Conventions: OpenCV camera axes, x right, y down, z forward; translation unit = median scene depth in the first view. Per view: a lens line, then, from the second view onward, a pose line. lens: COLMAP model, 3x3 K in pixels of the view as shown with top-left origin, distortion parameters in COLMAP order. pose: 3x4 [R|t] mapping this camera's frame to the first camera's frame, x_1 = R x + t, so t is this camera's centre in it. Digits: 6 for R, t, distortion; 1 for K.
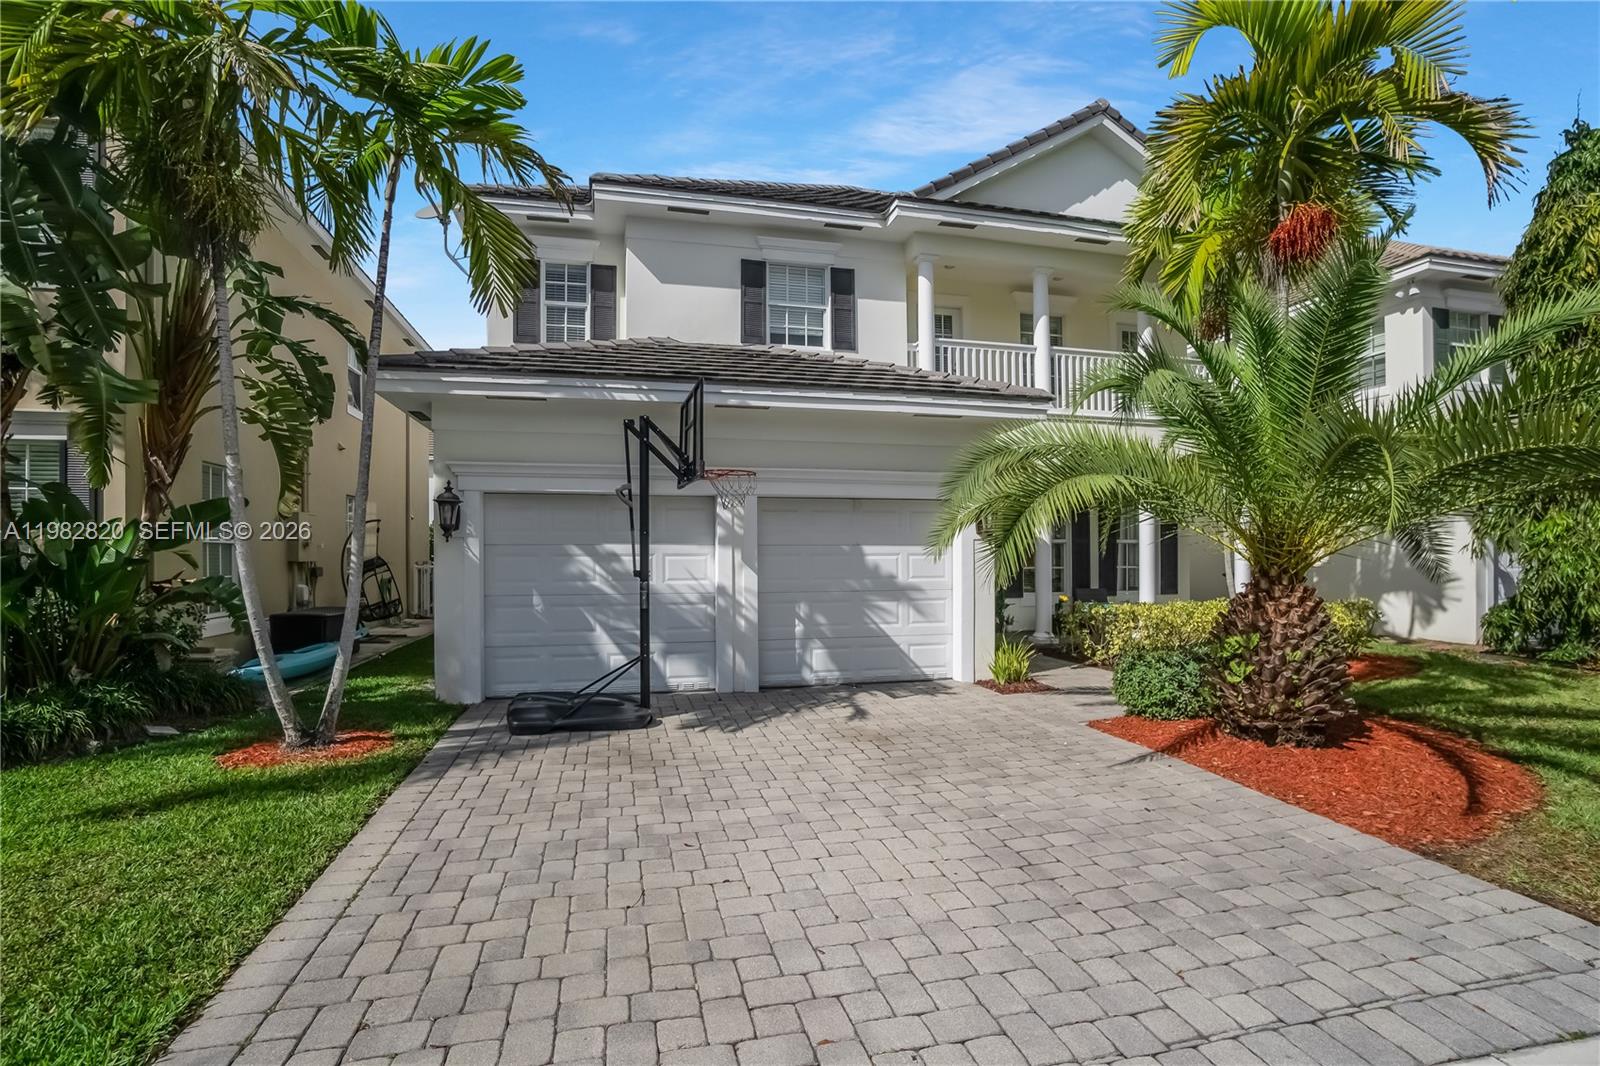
lens RADIAL K [[725.2, 0, 800.1], [0, 725.2, 557.9], [0, 0, 1]] dist [-0.043266, 0.015705]
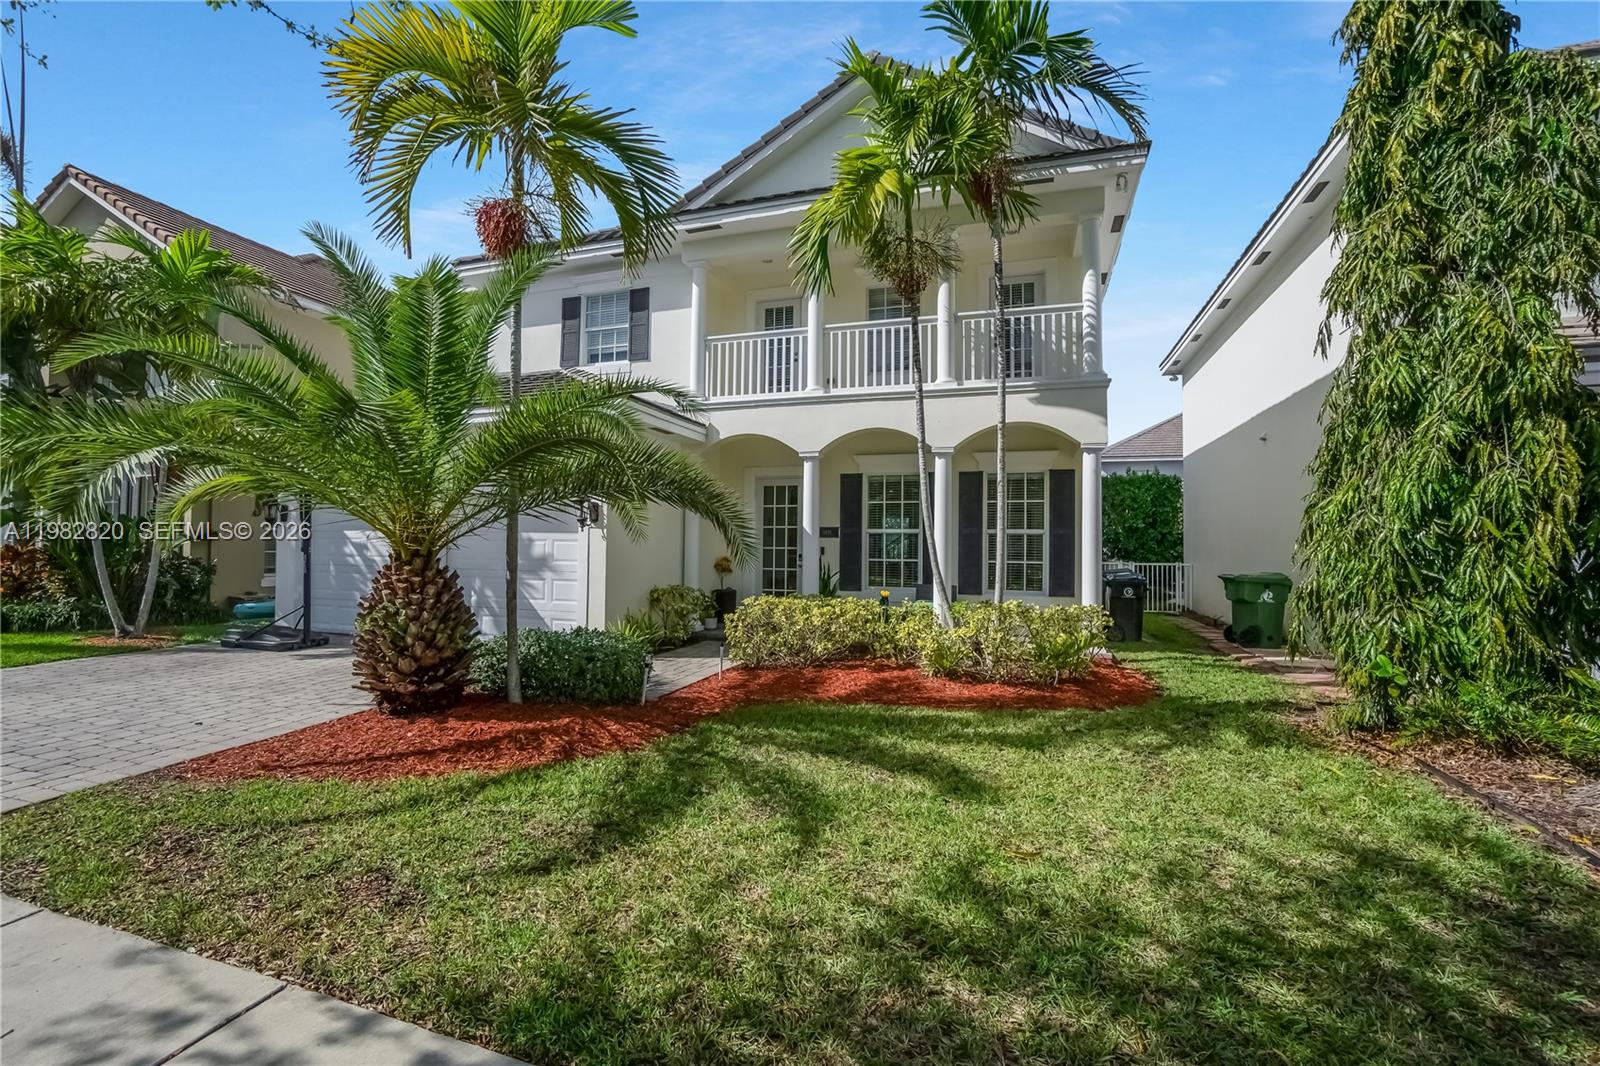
lens RADIAL K [[725.2, 0, 799.0], [0, 725.2, 529.4], [0, 0, 1]] dist [-0.043266, 0.015705]
pose [[0.844477, -0.001199, -0.535590, 1.100732], [-0.016748, 0.999449, -0.028645, 0.004456], [0.535329, 0.033161, 0.843992, 0.244163]]
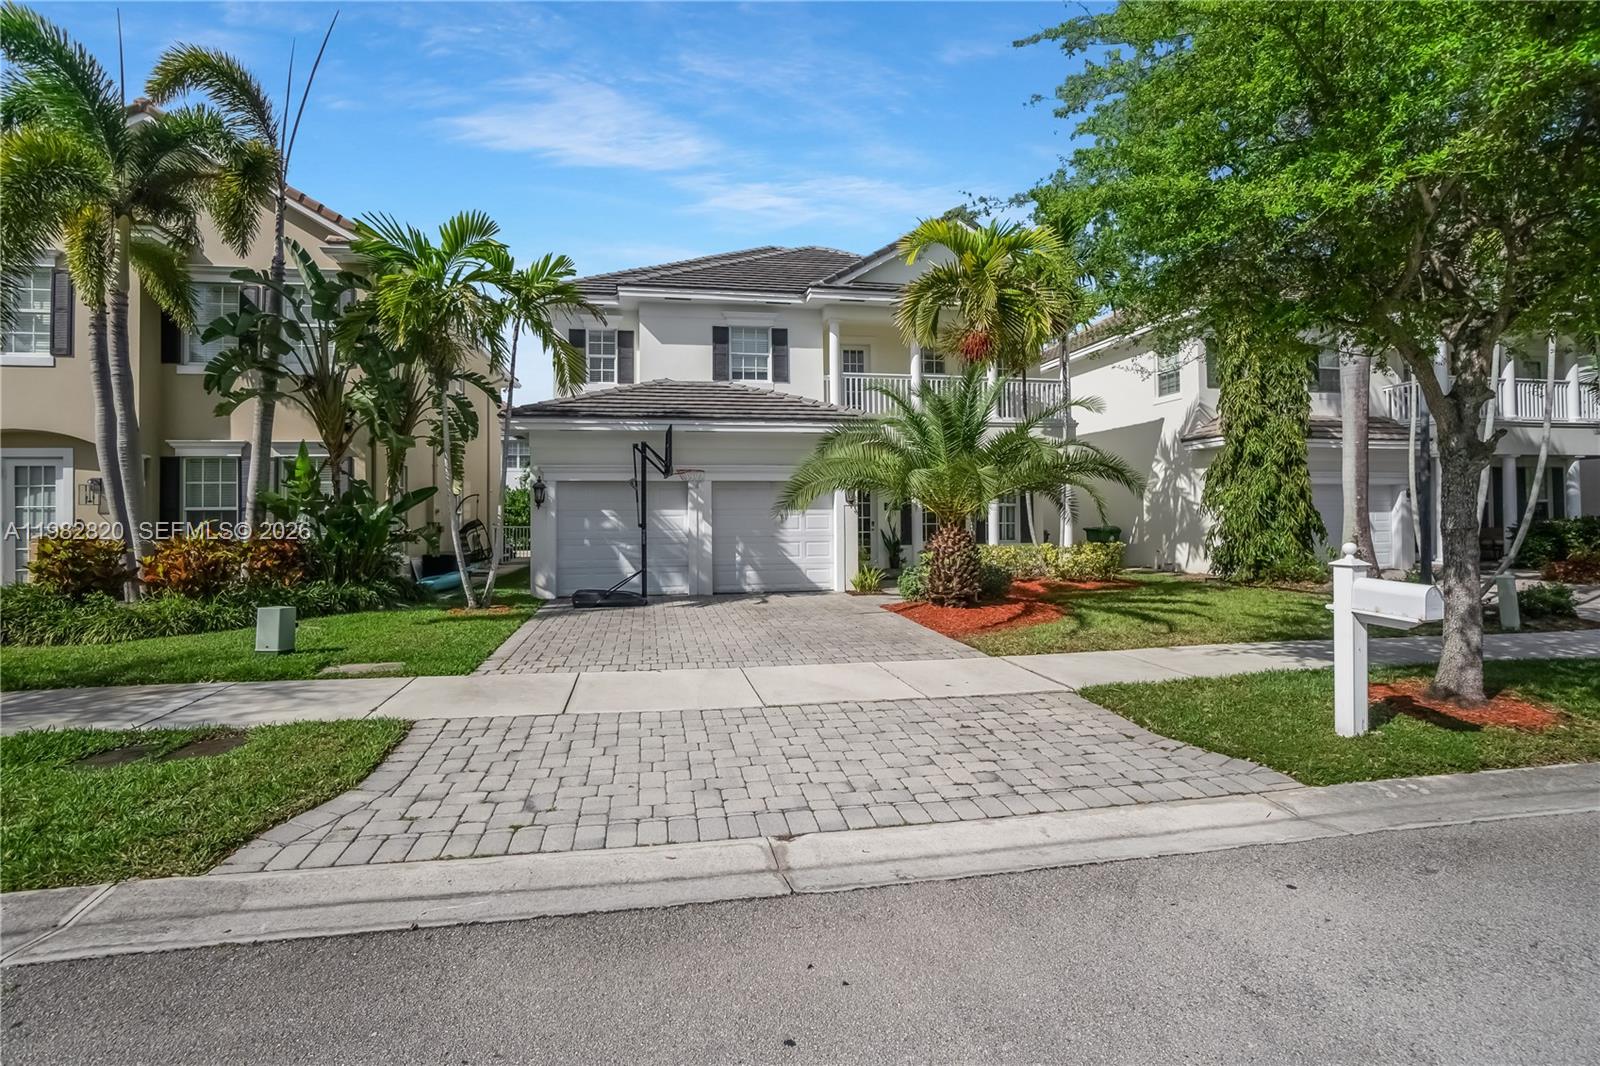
lens RADIAL K [[725.2, 0, 802.6], [0, 725.2, 510.4], [0, 0, 1]] dist [-0.043266, 0.015705]
pose [[0.999093, -0.006018, -0.042162, 0.214098], [0.005427, 0.999886, -0.014108, 0.009149], [0.042242, 0.013867, 0.999011, -0.666588]]
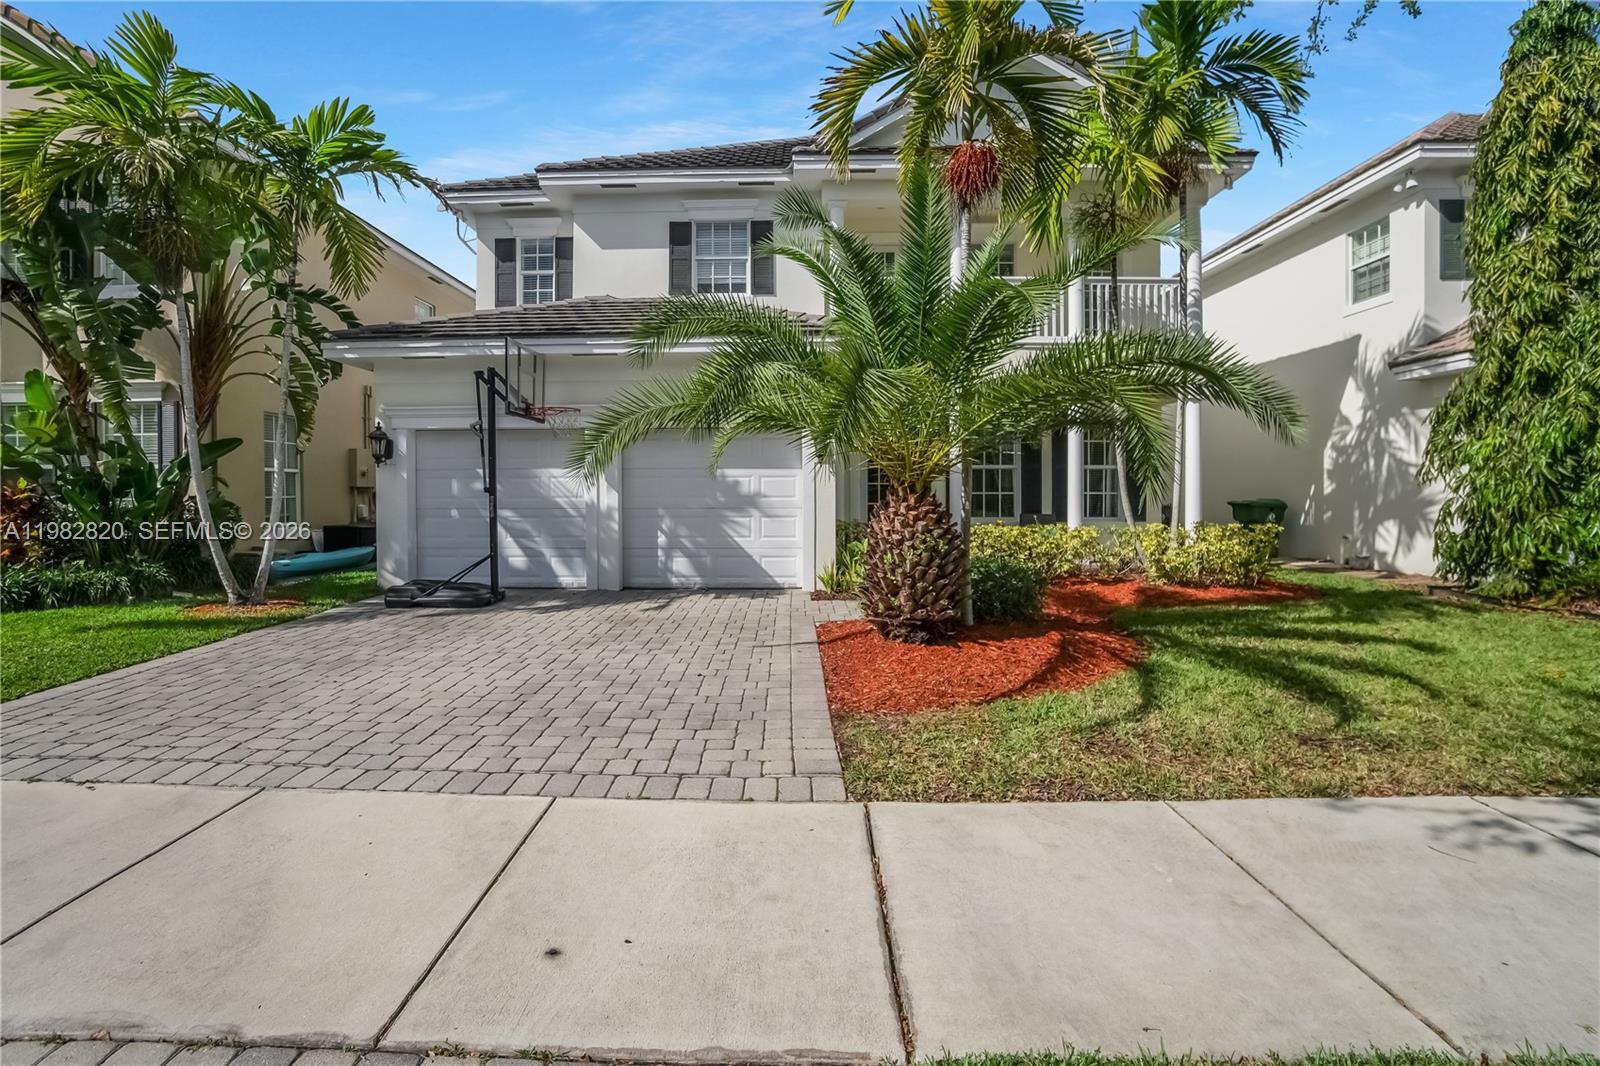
lens RADIAL K [[725.2, 0, 802.5], [0, 725.2, 509.2], [0, 0, 1]] dist [-0.043266, 0.015705]
pose [[0.969708, 0.006646, -0.244178, 0.493710], [-0.001356, 0.999761, 0.021828, 0.021034], [0.244265, -0.020836, 0.969485, -0.083631]]
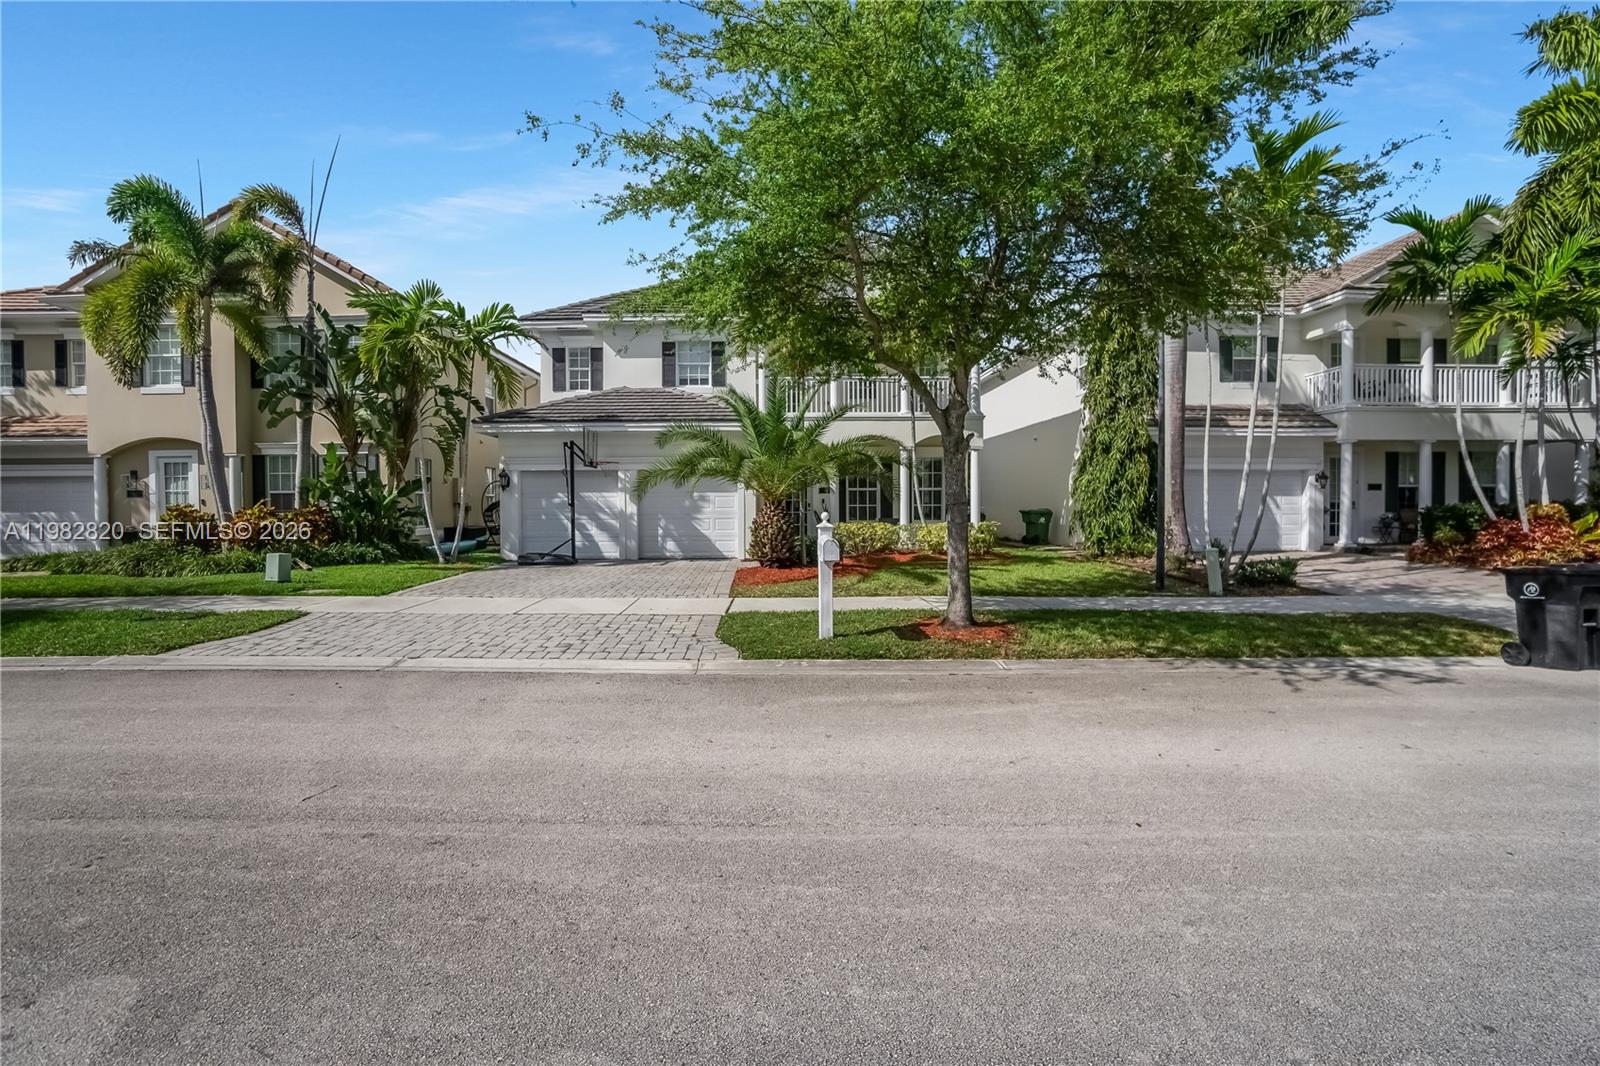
lens RADIAL K [[725.2, 0, 811.1], [0, 725.2, 523.0], [0, 0, 1]] dist [-0.043266, 0.015705]
pose [[0.979161, 0.002927, -0.203063, 0.840197], [0.001605, 0.999753, 0.022147, 0.025375], [0.203078, -0.022012, 0.978915, -0.965322]]
